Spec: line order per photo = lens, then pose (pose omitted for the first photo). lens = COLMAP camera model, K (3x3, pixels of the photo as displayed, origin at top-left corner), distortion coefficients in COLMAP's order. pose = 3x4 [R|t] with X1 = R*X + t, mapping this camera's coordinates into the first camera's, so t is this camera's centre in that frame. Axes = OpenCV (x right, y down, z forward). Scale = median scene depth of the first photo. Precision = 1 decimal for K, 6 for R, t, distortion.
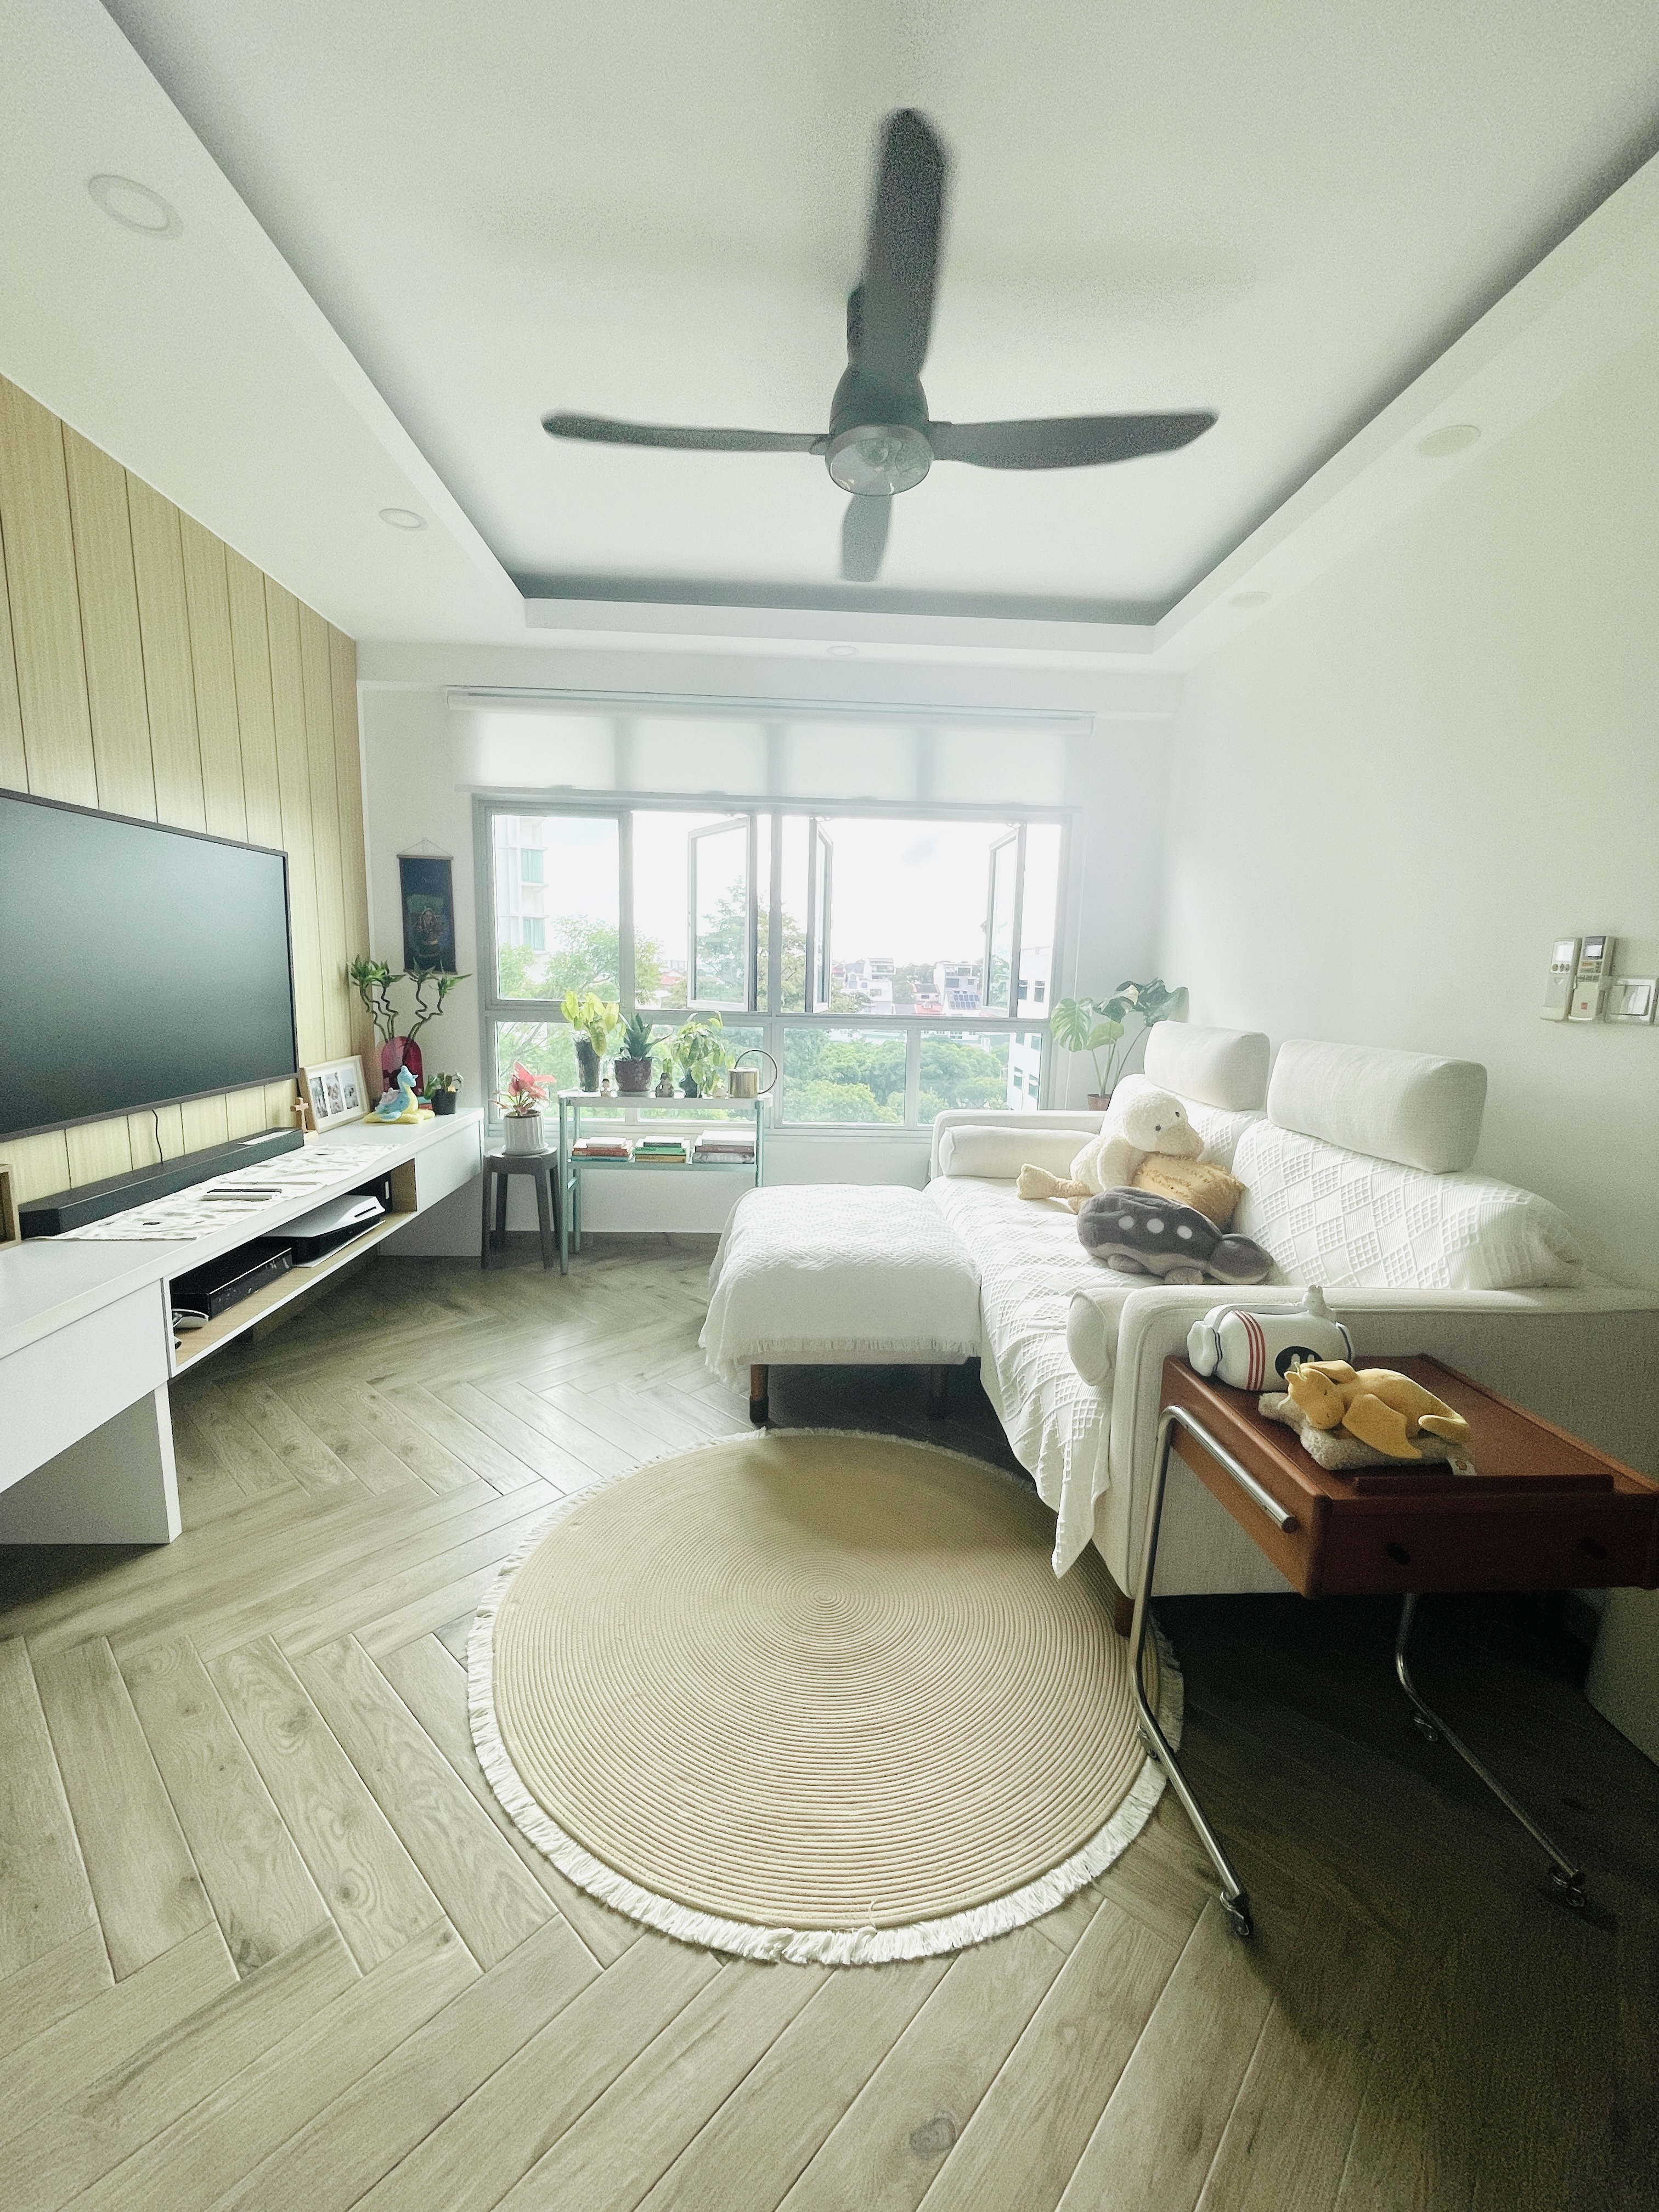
lens RADIAL K [[900.6, 0, 829.5], [0, 900.6, 1106.0], [0, 0, 1]] dist [-0.001790, -0.000634]
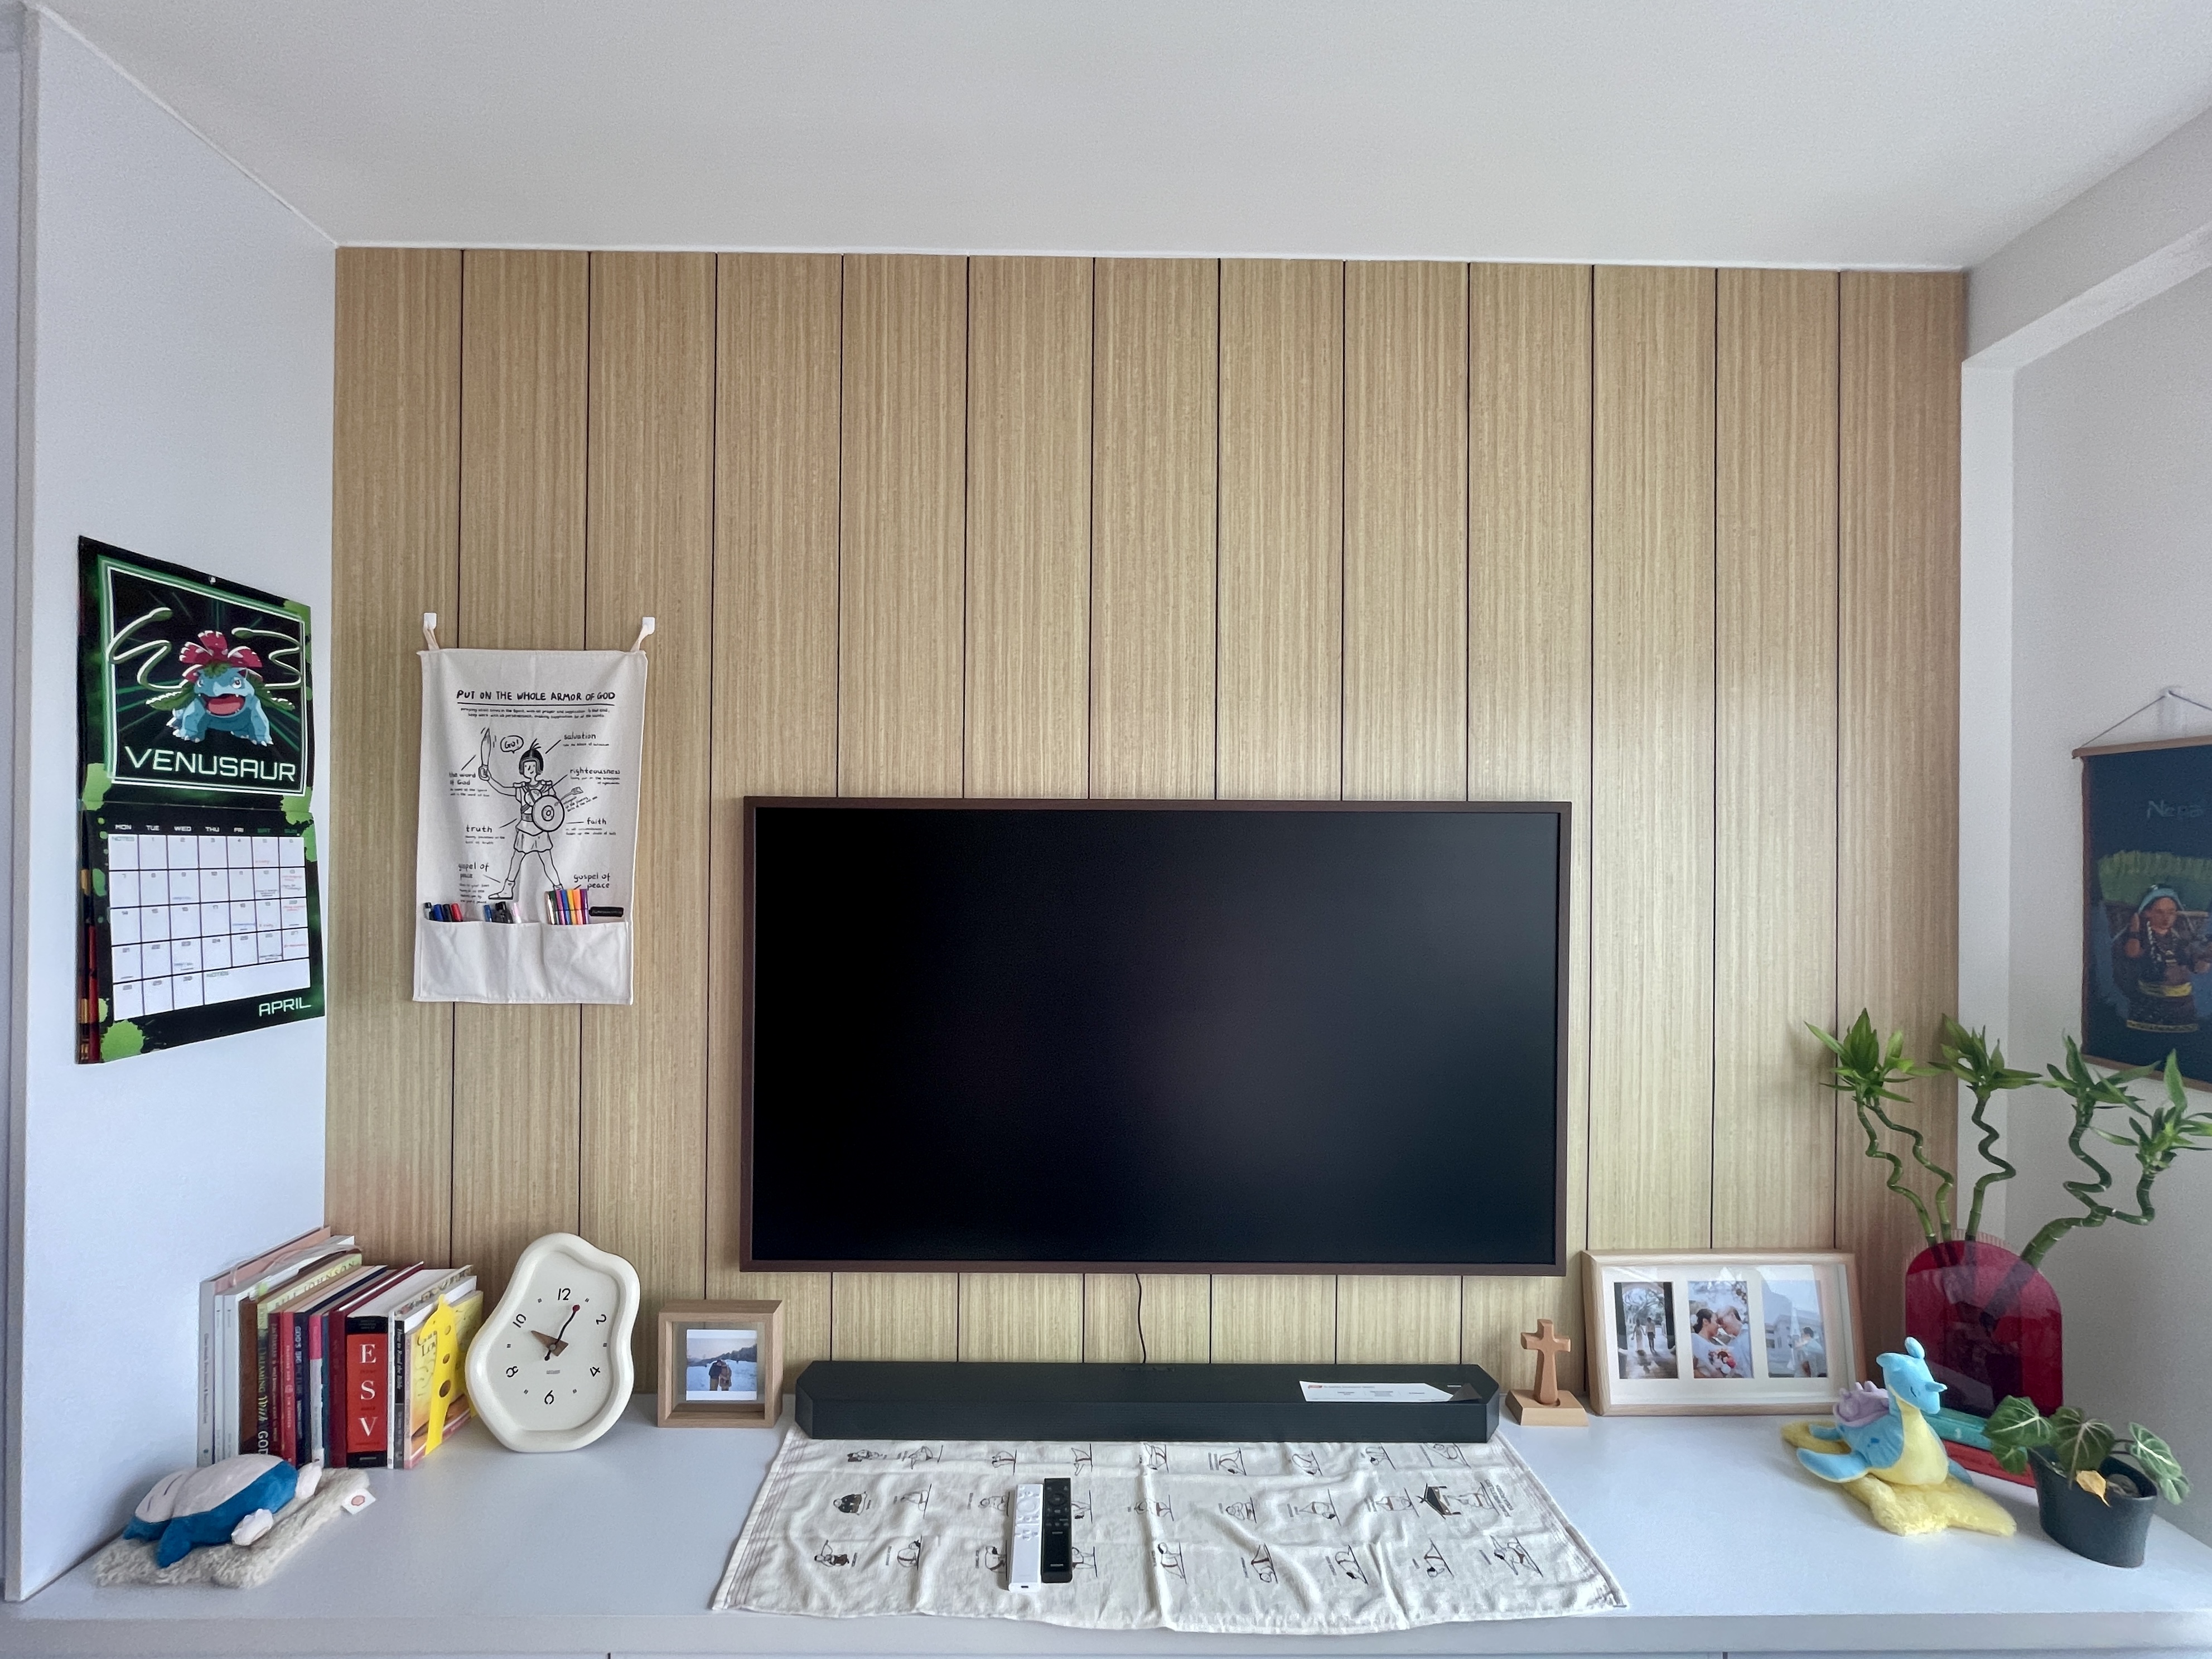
lens RADIAL K [[900.7, 0, 1106.0], [0, 900.7, 829.5], [0, 0, 1]] dist [-0.001790, -0.000634]
pose [[-0.039019, -0.030433, -0.998775, -0.090538], [-0.152125, 0.988066, -0.024164, -0.176549], [0.987591, 0.150996, -0.043183, 0.625178]]
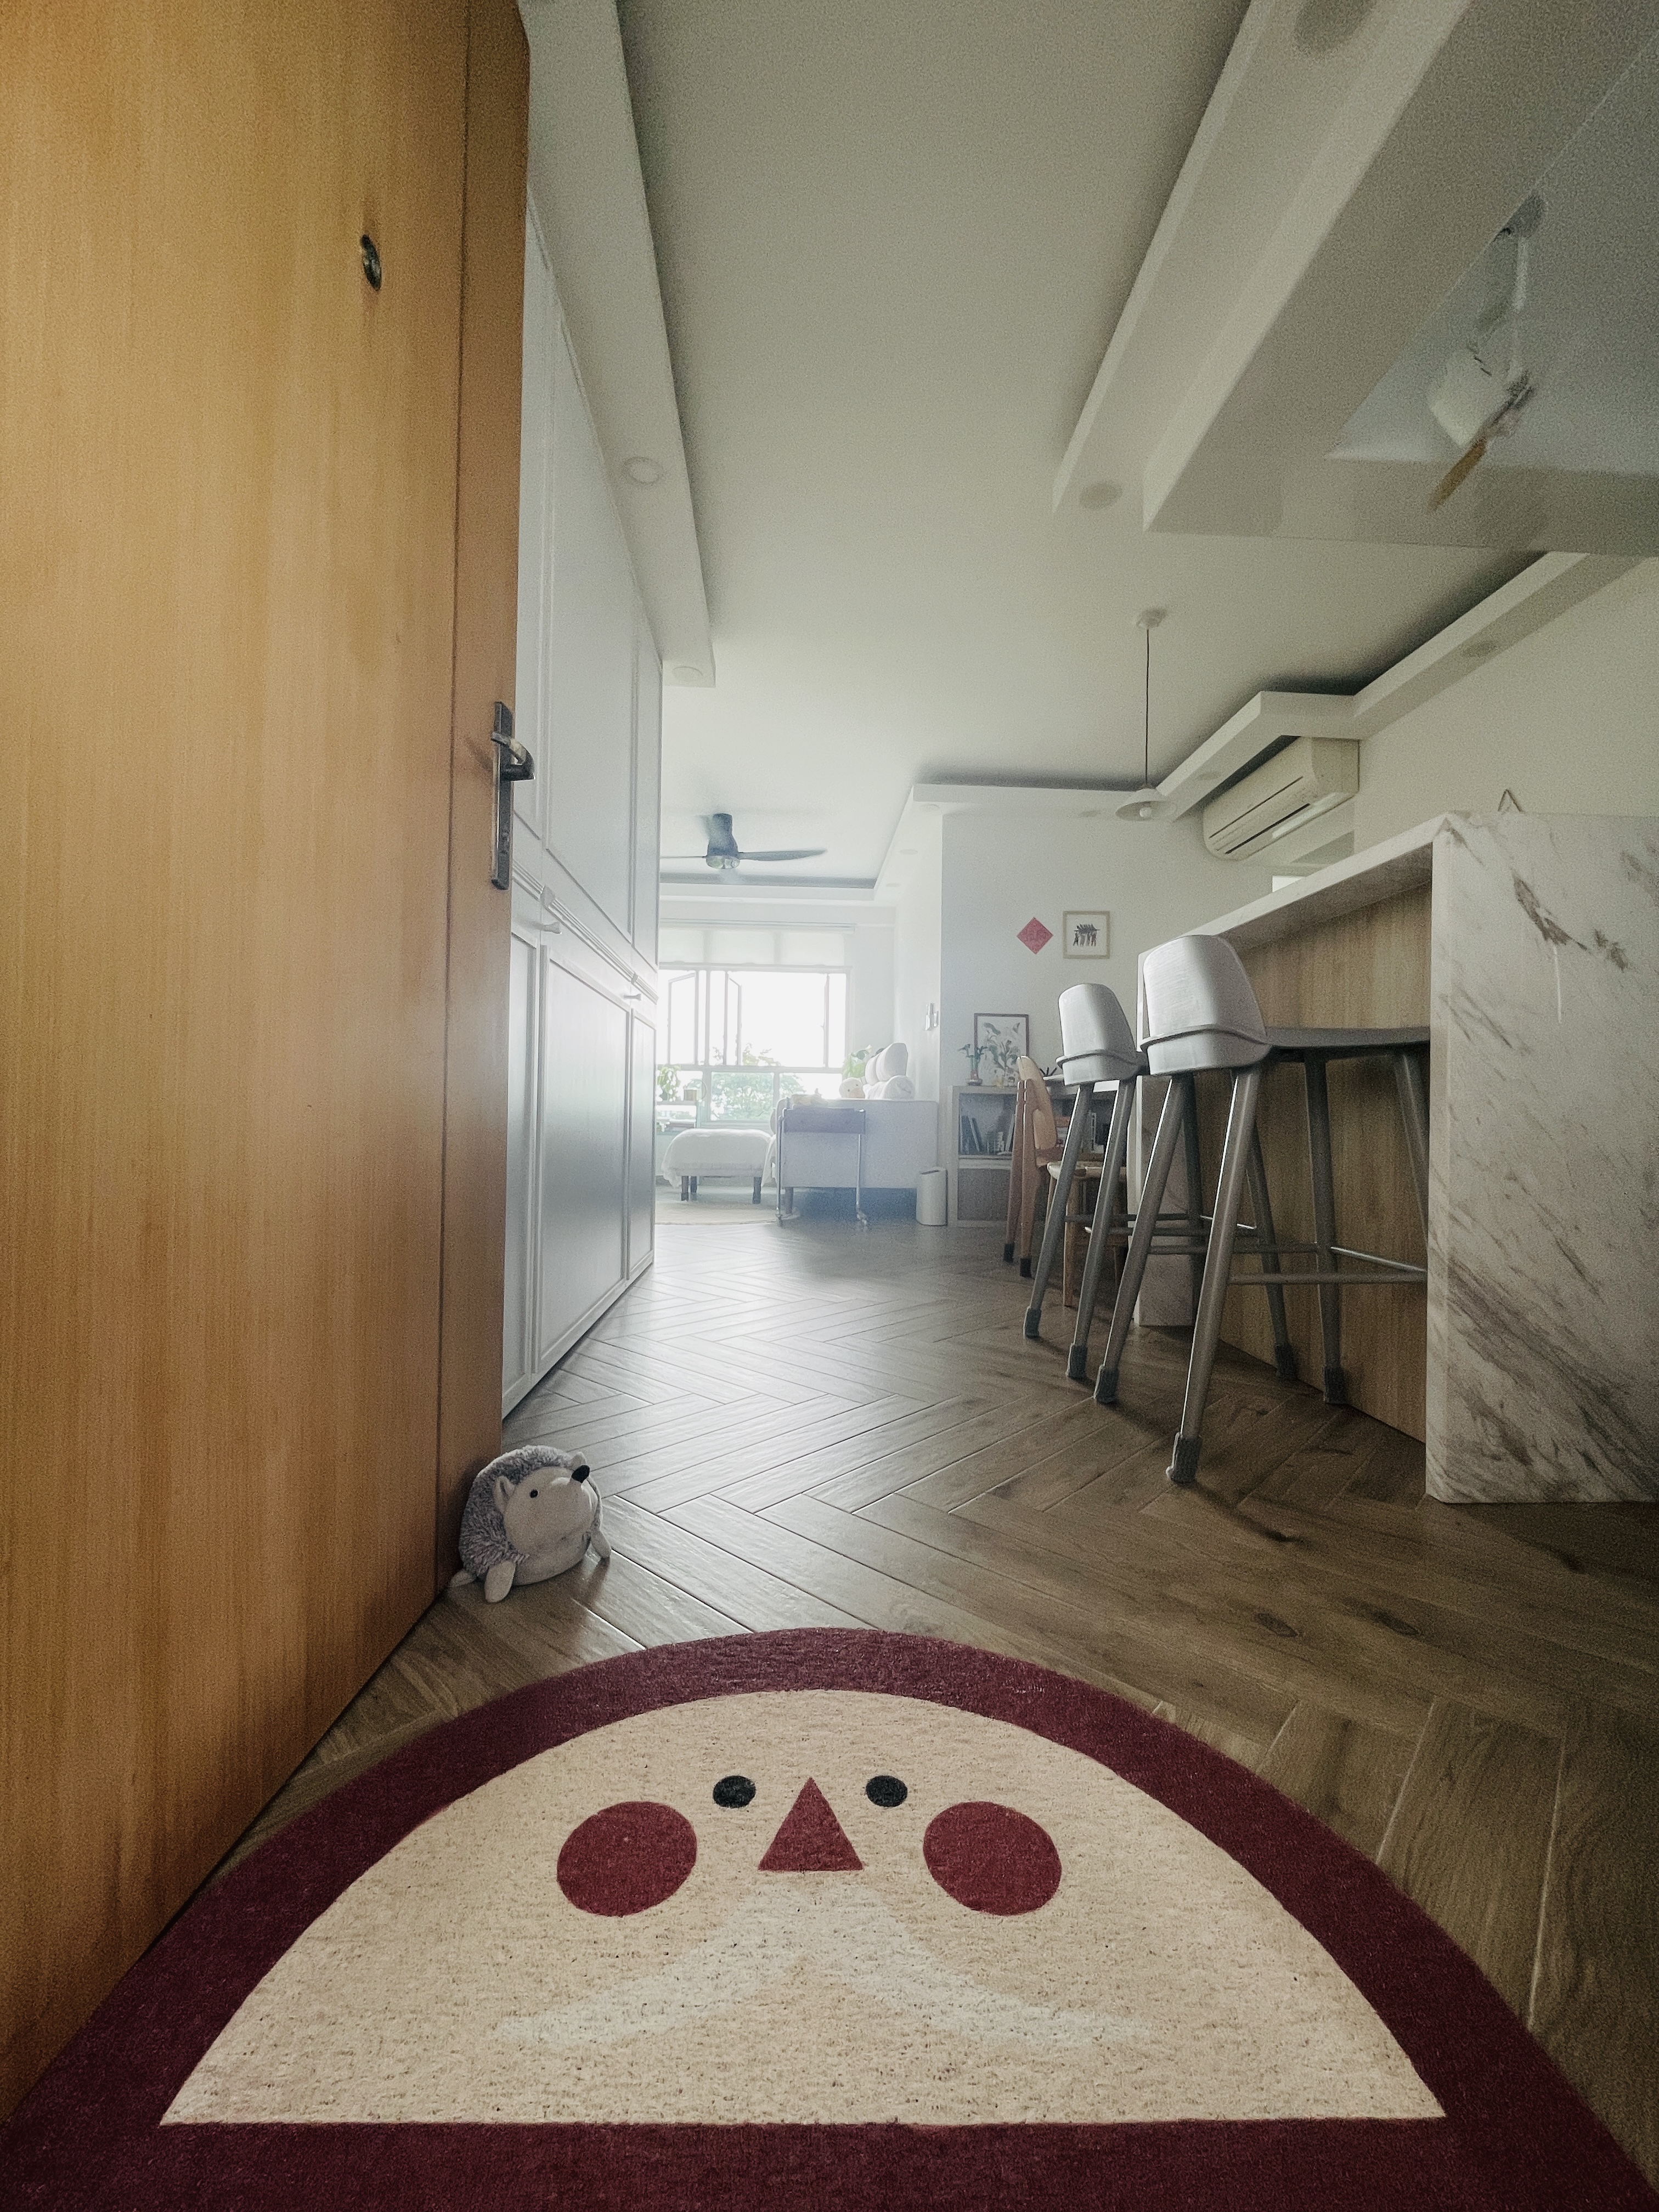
lens RADIAL K [[900.6, 0, 829.5], [0, 900.6, 1106.0], [0, 0, 1]] dist [-0.001790, -0.000634]
pose [[0.999939, -0.010894, -0.001627, 0.236408], [0.010498, 0.987271, -0.158702, 0.347227], [0.003336, 0.158675, 0.987325, -1.096368]]
